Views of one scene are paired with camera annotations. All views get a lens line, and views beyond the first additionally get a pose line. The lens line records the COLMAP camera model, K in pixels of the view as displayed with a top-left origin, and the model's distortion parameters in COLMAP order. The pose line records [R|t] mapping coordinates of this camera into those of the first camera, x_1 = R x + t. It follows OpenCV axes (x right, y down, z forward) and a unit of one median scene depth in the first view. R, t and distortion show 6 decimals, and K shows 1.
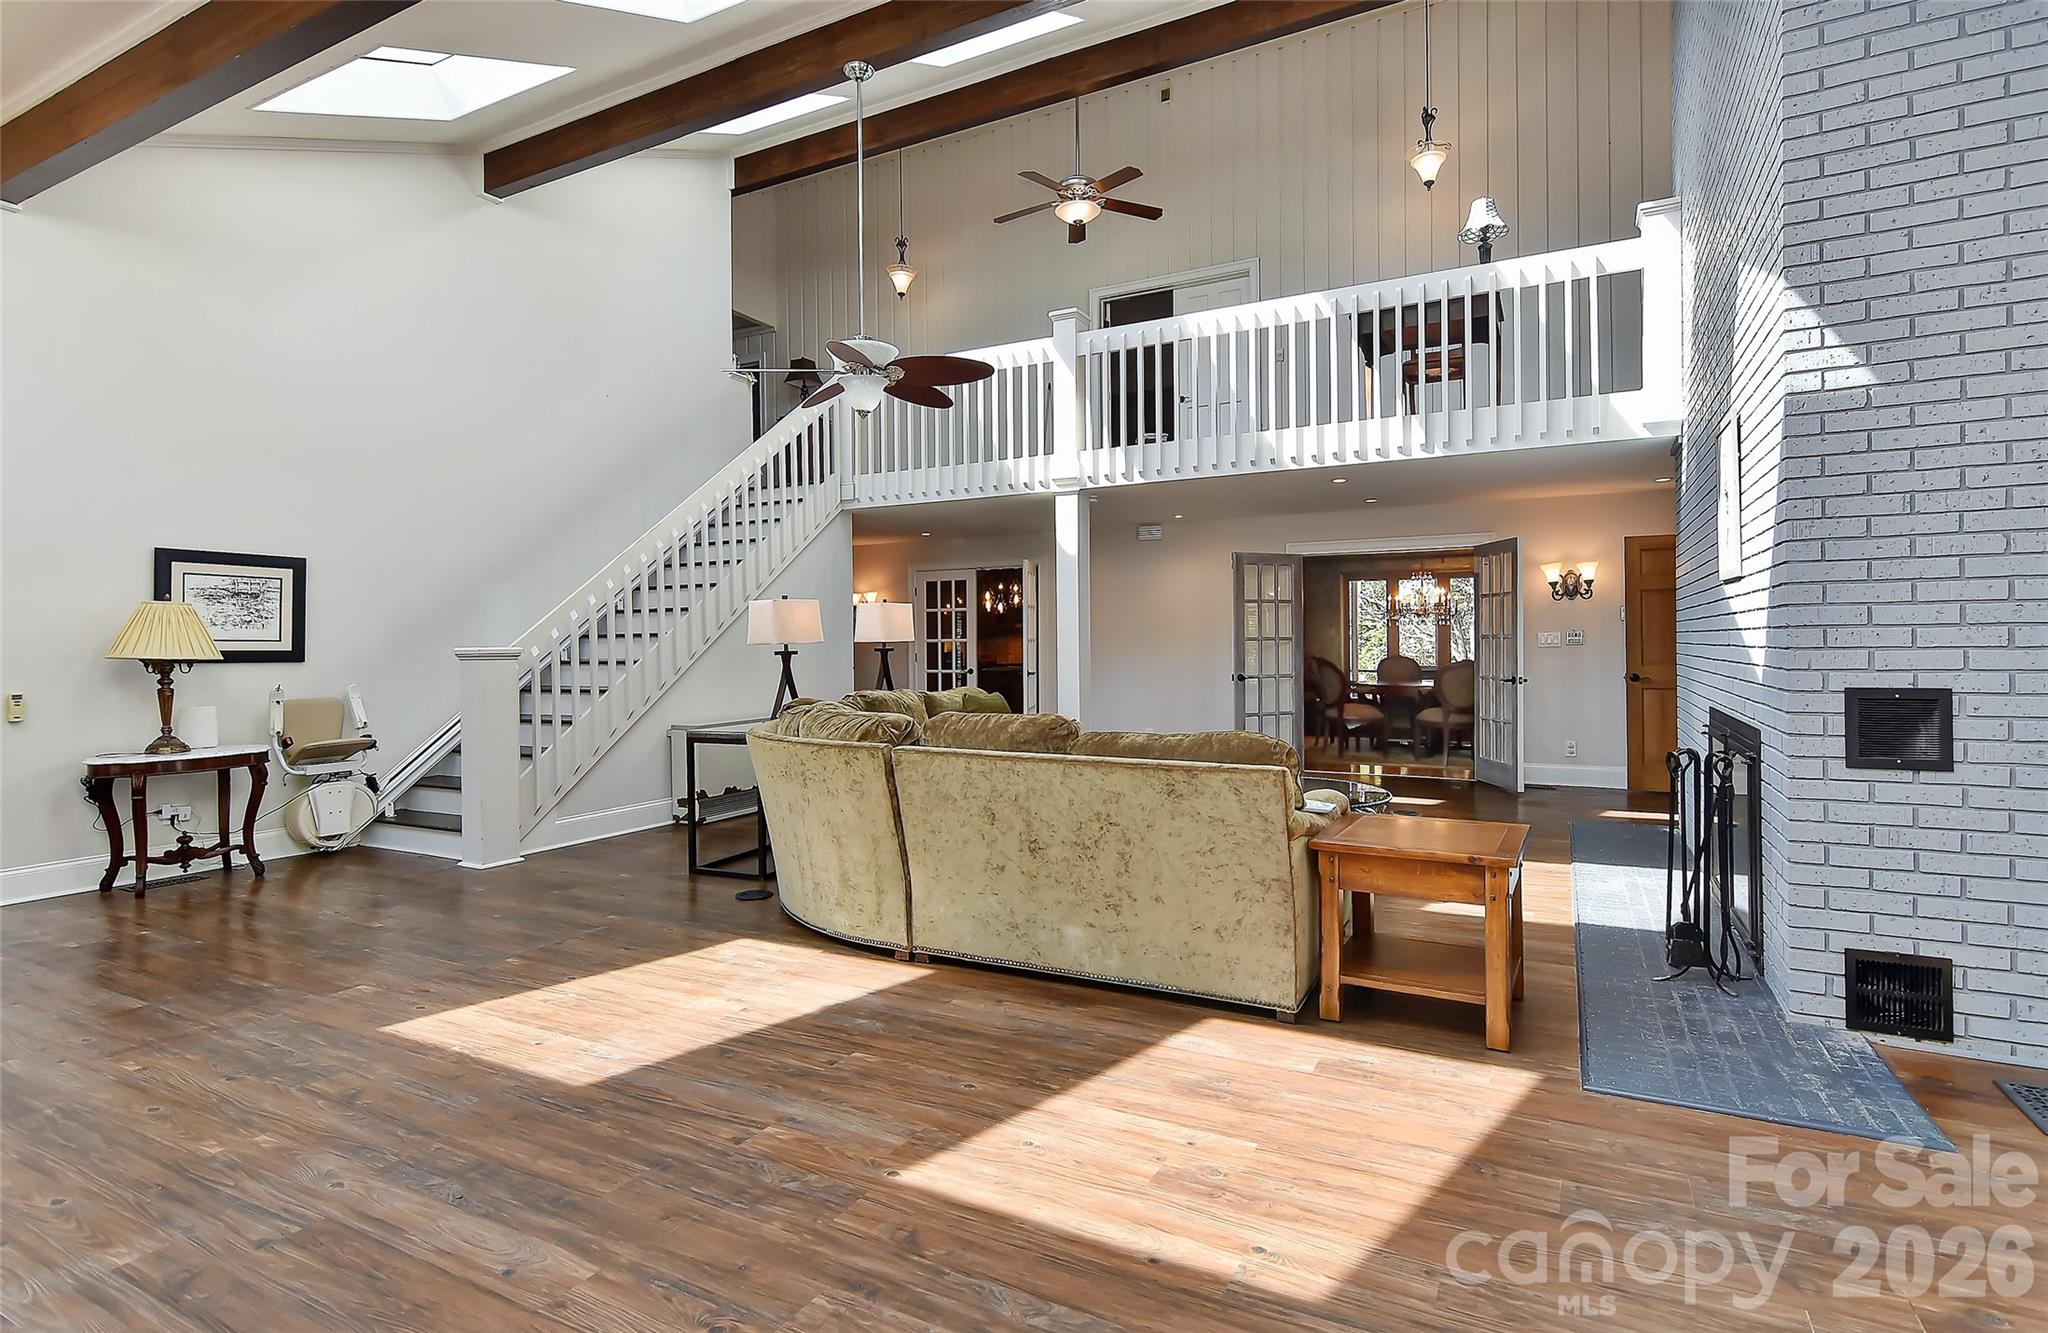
lens RADIAL K [[1025.6, 0, 1021.0], [0, 1025.6, 657.3], [0, 0, 1]] dist [0.003345, -0.001470]
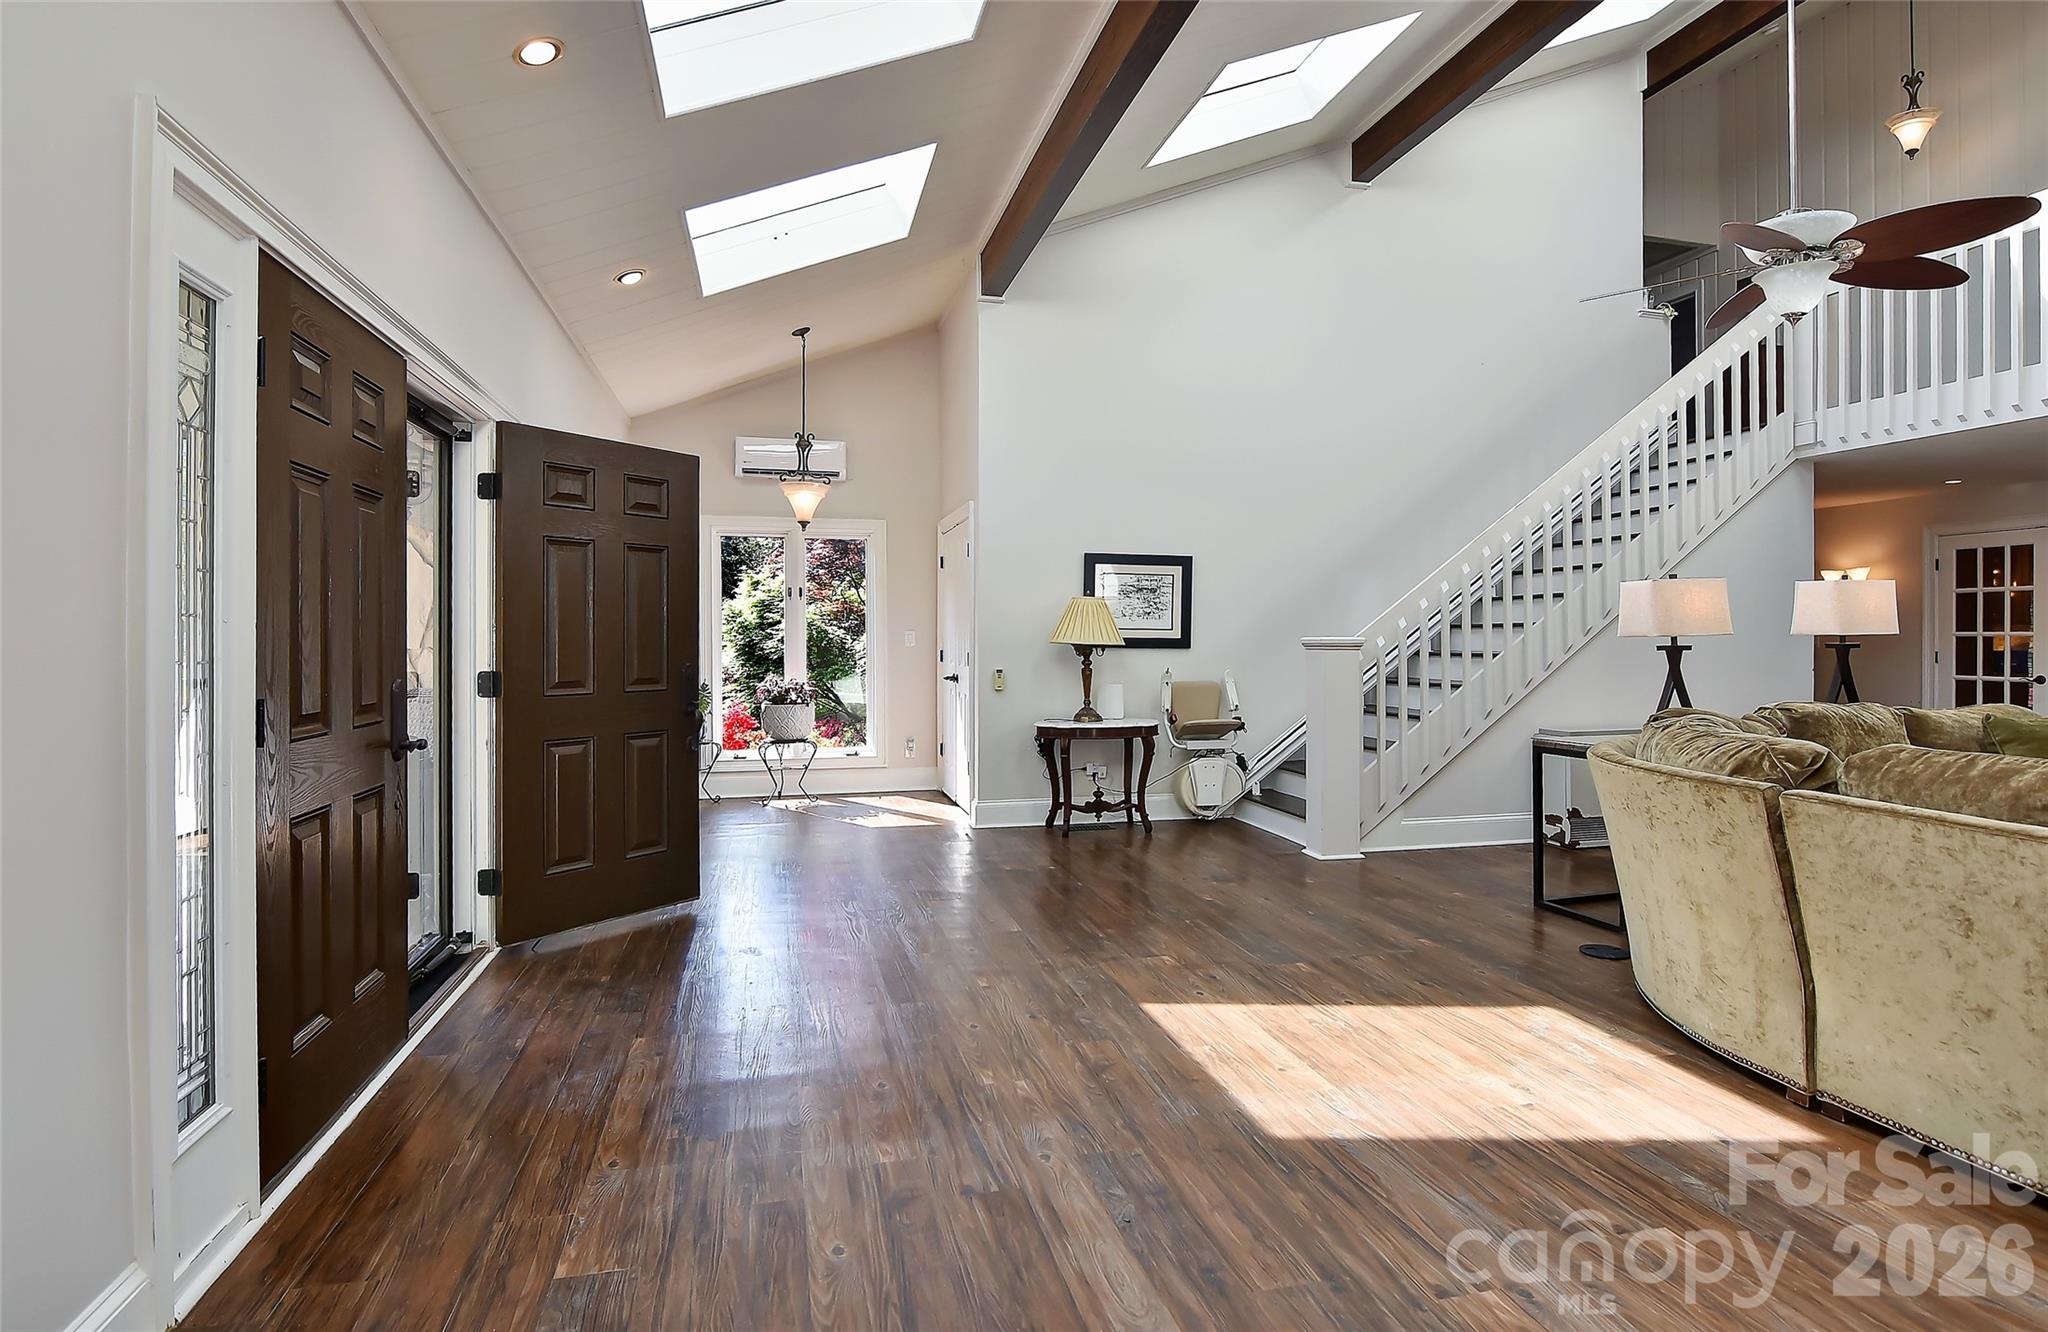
lens RADIAL K [[1041.6, 0, 1021.6], [0, 1041.6, 648.2], [0, 0, 1]] dist [-0.012847, -0.001432]
pose [[0.659514, 0.017578, -0.751487, 0.040184], [-0.017397, 0.999816, 0.008119, -0.002015], [0.751491, 0.007719, 0.659698, 0.125769]]
